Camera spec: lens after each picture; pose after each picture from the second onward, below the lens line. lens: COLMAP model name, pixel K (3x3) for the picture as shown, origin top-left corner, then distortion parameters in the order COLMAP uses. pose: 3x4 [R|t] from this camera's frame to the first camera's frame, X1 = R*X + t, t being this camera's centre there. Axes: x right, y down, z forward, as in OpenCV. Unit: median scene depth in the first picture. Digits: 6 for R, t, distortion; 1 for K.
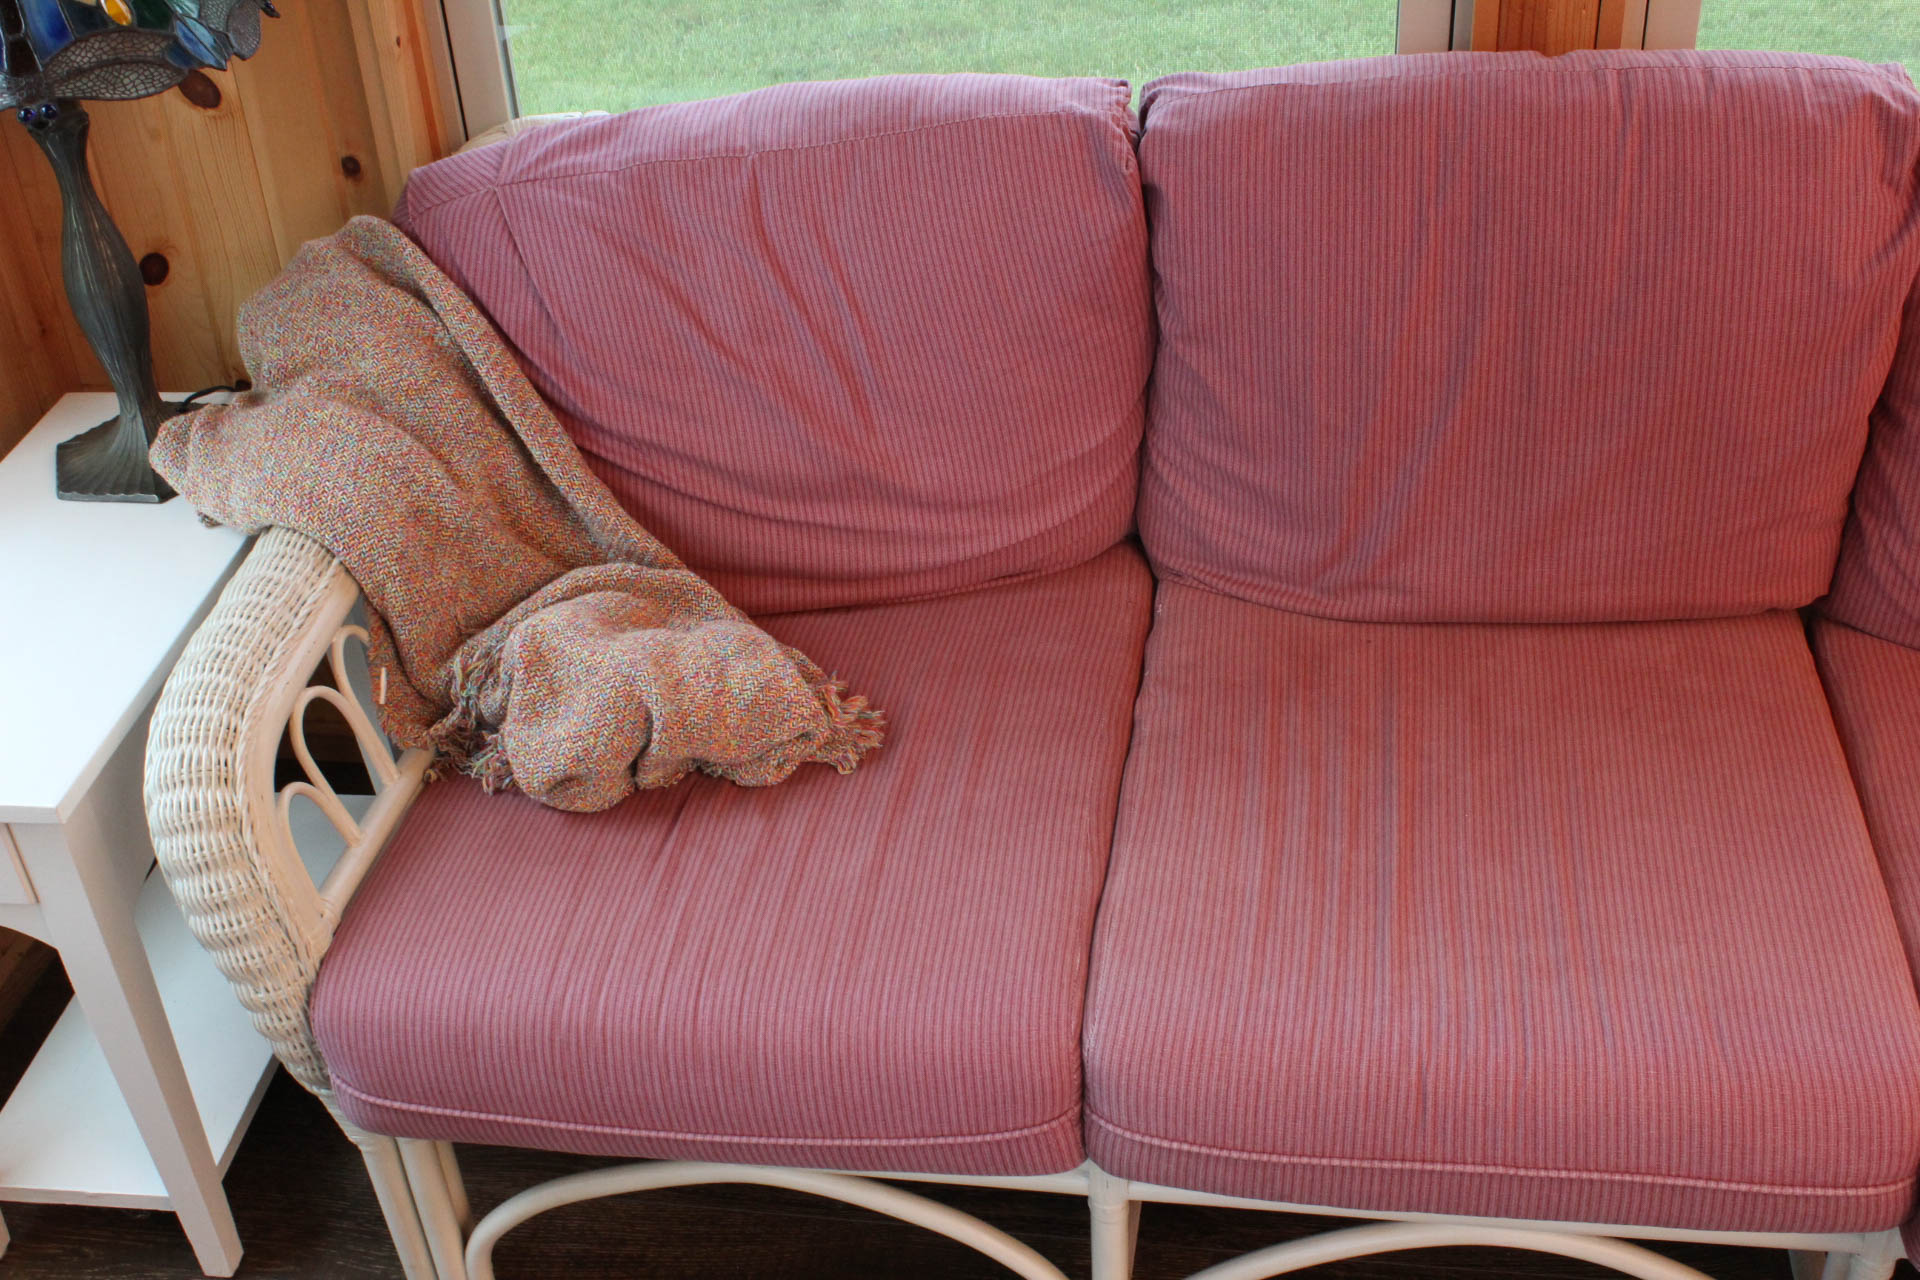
lens RADIAL K [[2145.0, 0, 979.6], [0, 2145.0, 655.3], [0, 0, 1]] dist [-0.080751, 0.000000]
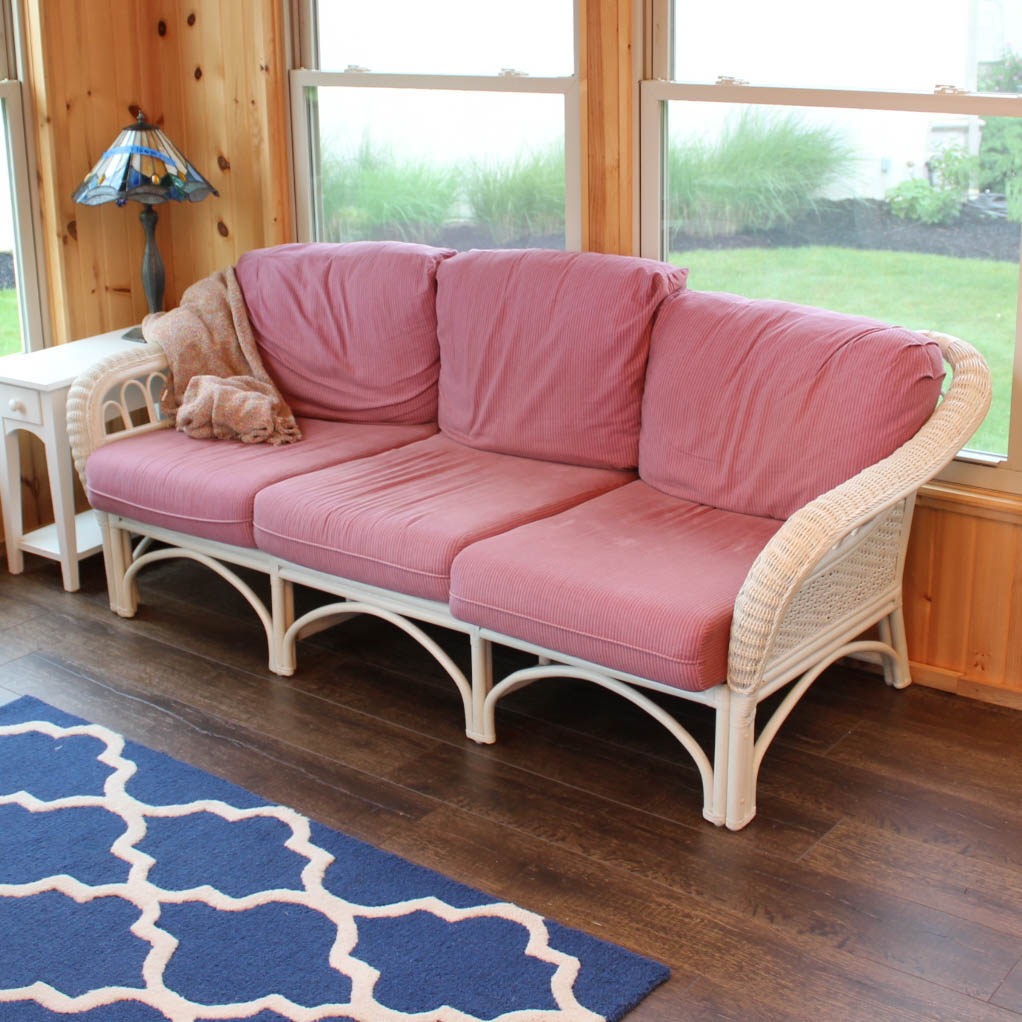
lens RADIAL K [[1588.5, 0, 468.6], [0, 1588.5, 408.4], [0, 0, 1]] dist [-0.131158, 0.000000]
pose [[0.872268, 0.163902, -0.460744, 1.126507], [-0.294386, 0.928314, -0.227090, 0.410816], [0.390495, 0.333720, 0.857989, -0.751560]]
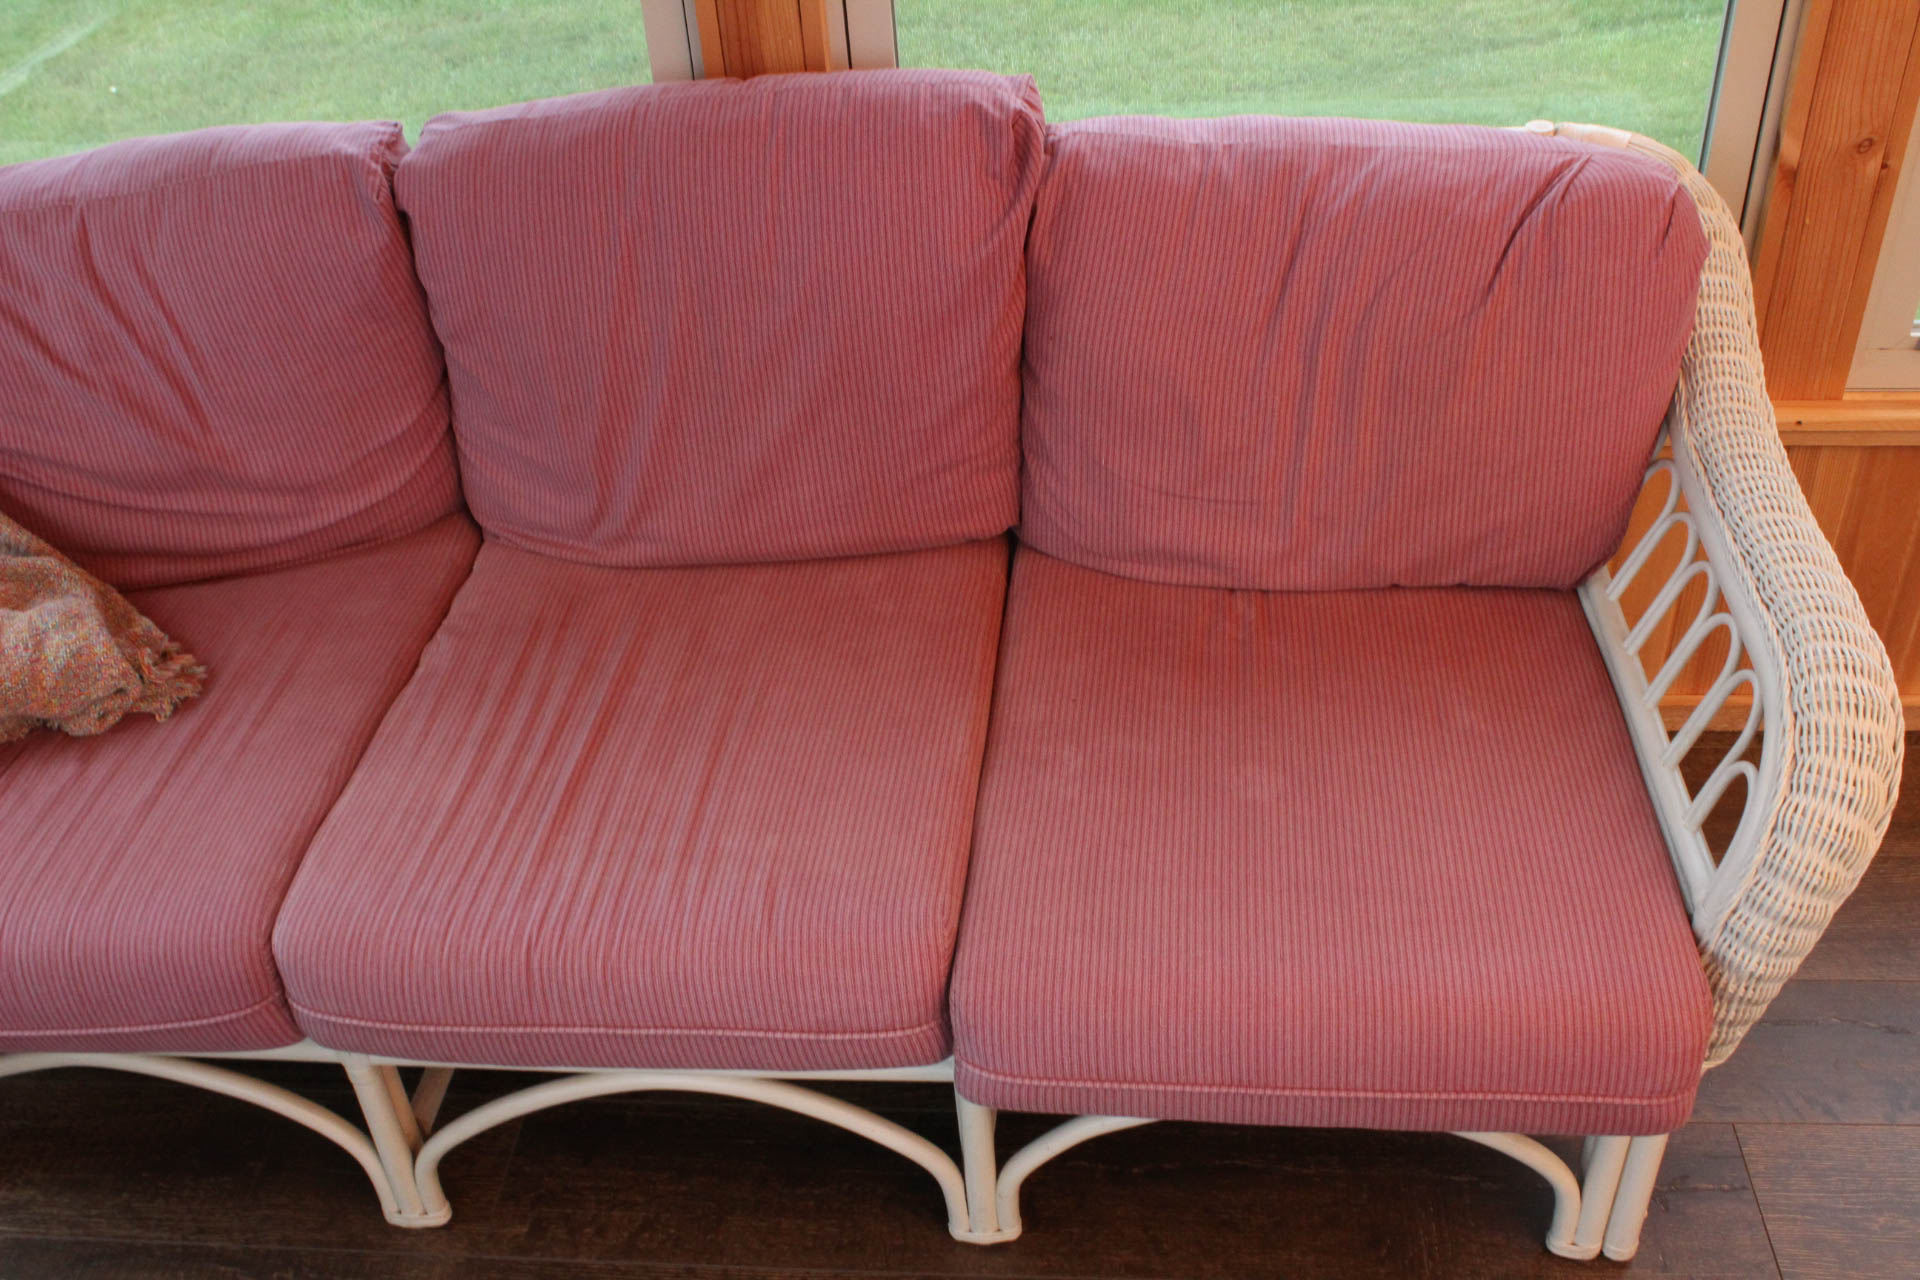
lens RADIAL K [[1789.7, 0, 949.7], [0, 1789.7, 658.4], [0, 0, 1]] dist [-0.085269, 0.000000]
pose [[0.997053, -0.052870, 0.055580, 0.315153], [0.050233, 0.997593, 0.047810, -0.004446], [-0.057974, -0.044877, 0.997309, -0.004511]]
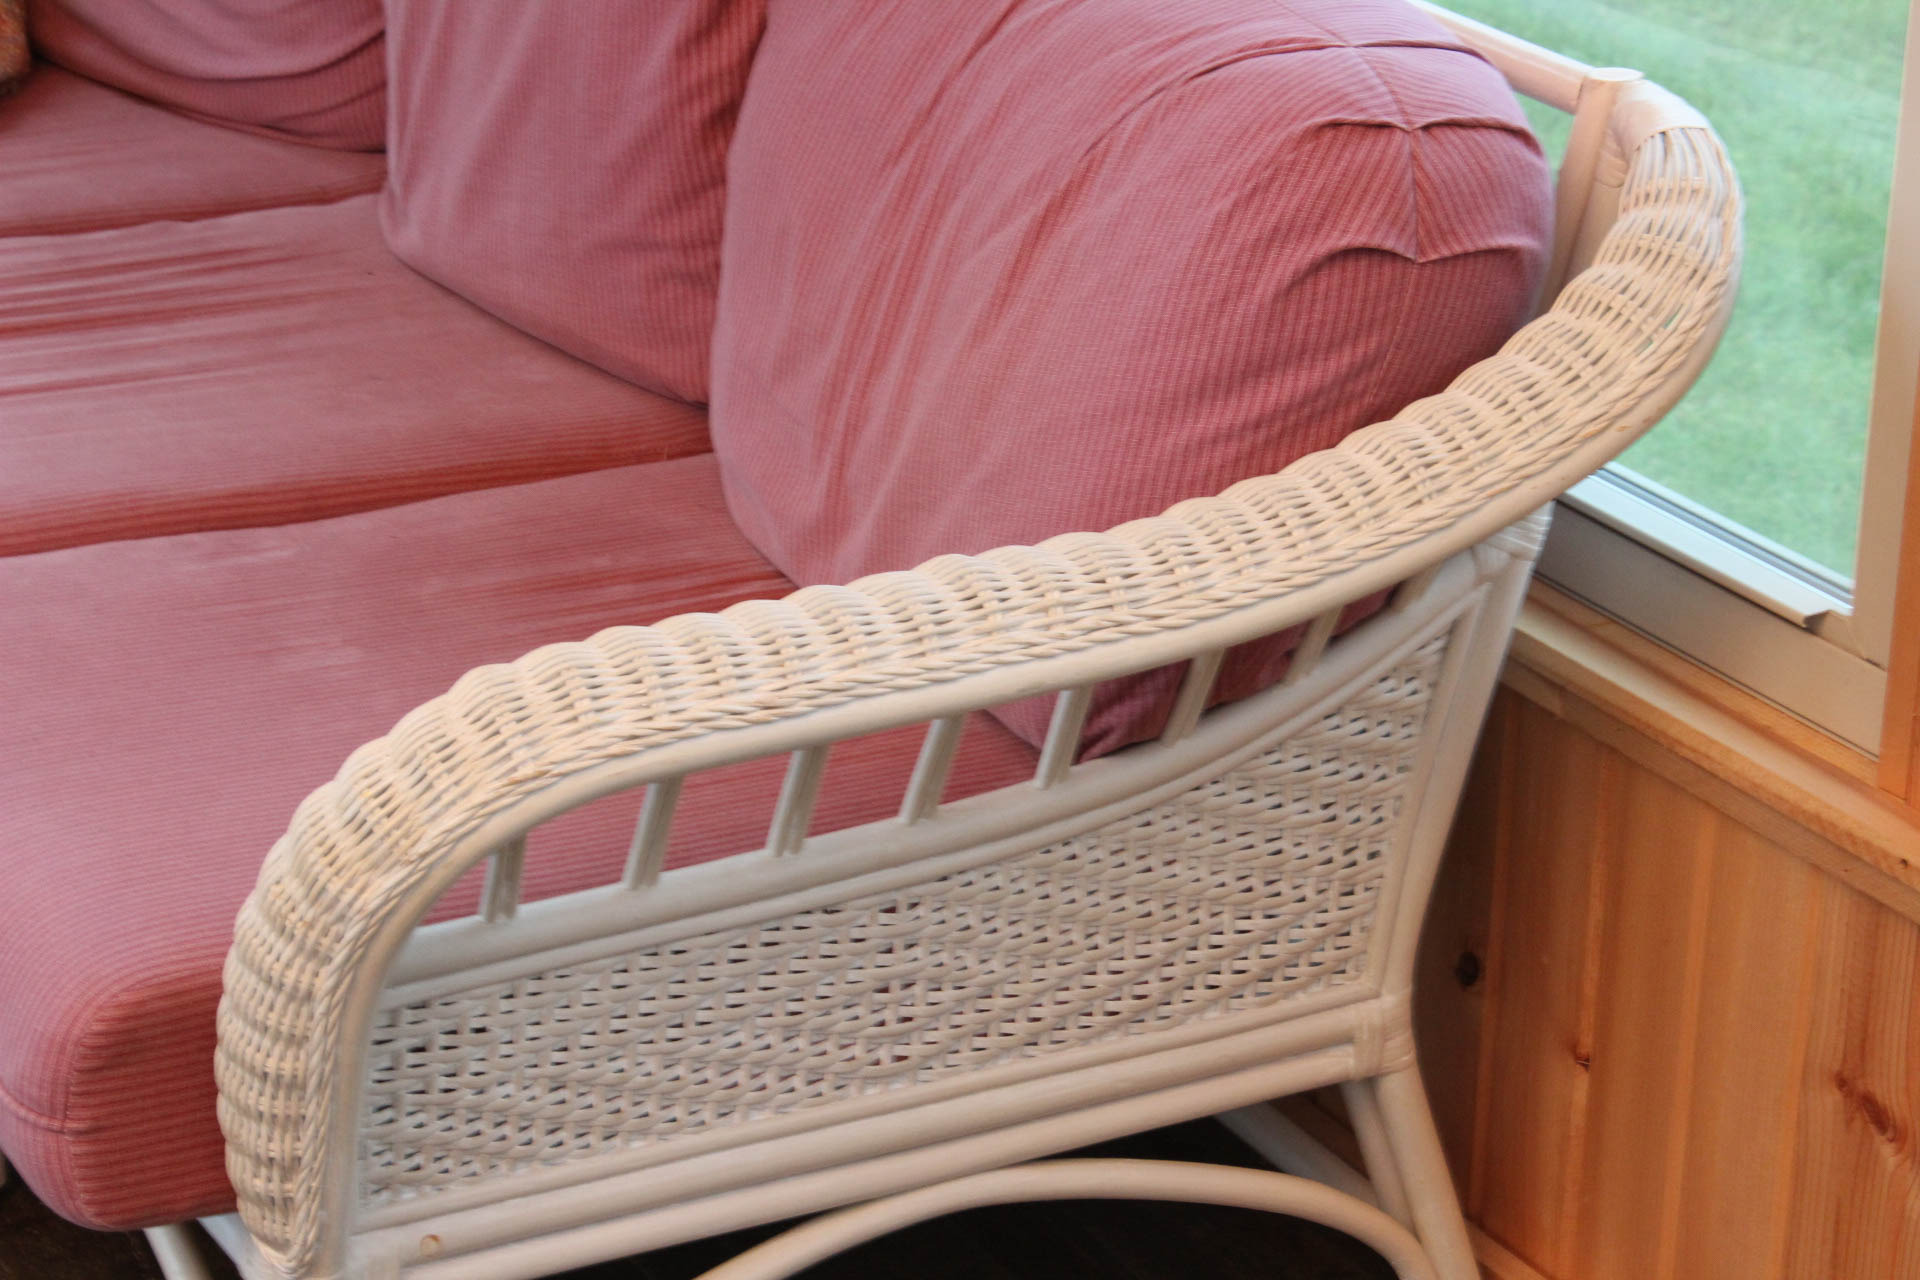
lens RADIAL K [[4541.7, 0, 956.1], [0, 4541.7, 637.6], [0, 0, 1]] dist [0.117311, 0.000000]
pose [[0.641670, 0.361643, -0.676368, 1.607463], [-0.471322, 0.881628, 0.024249, -0.032481], [0.605074, 0.303227, 0.736164, -0.097497]]
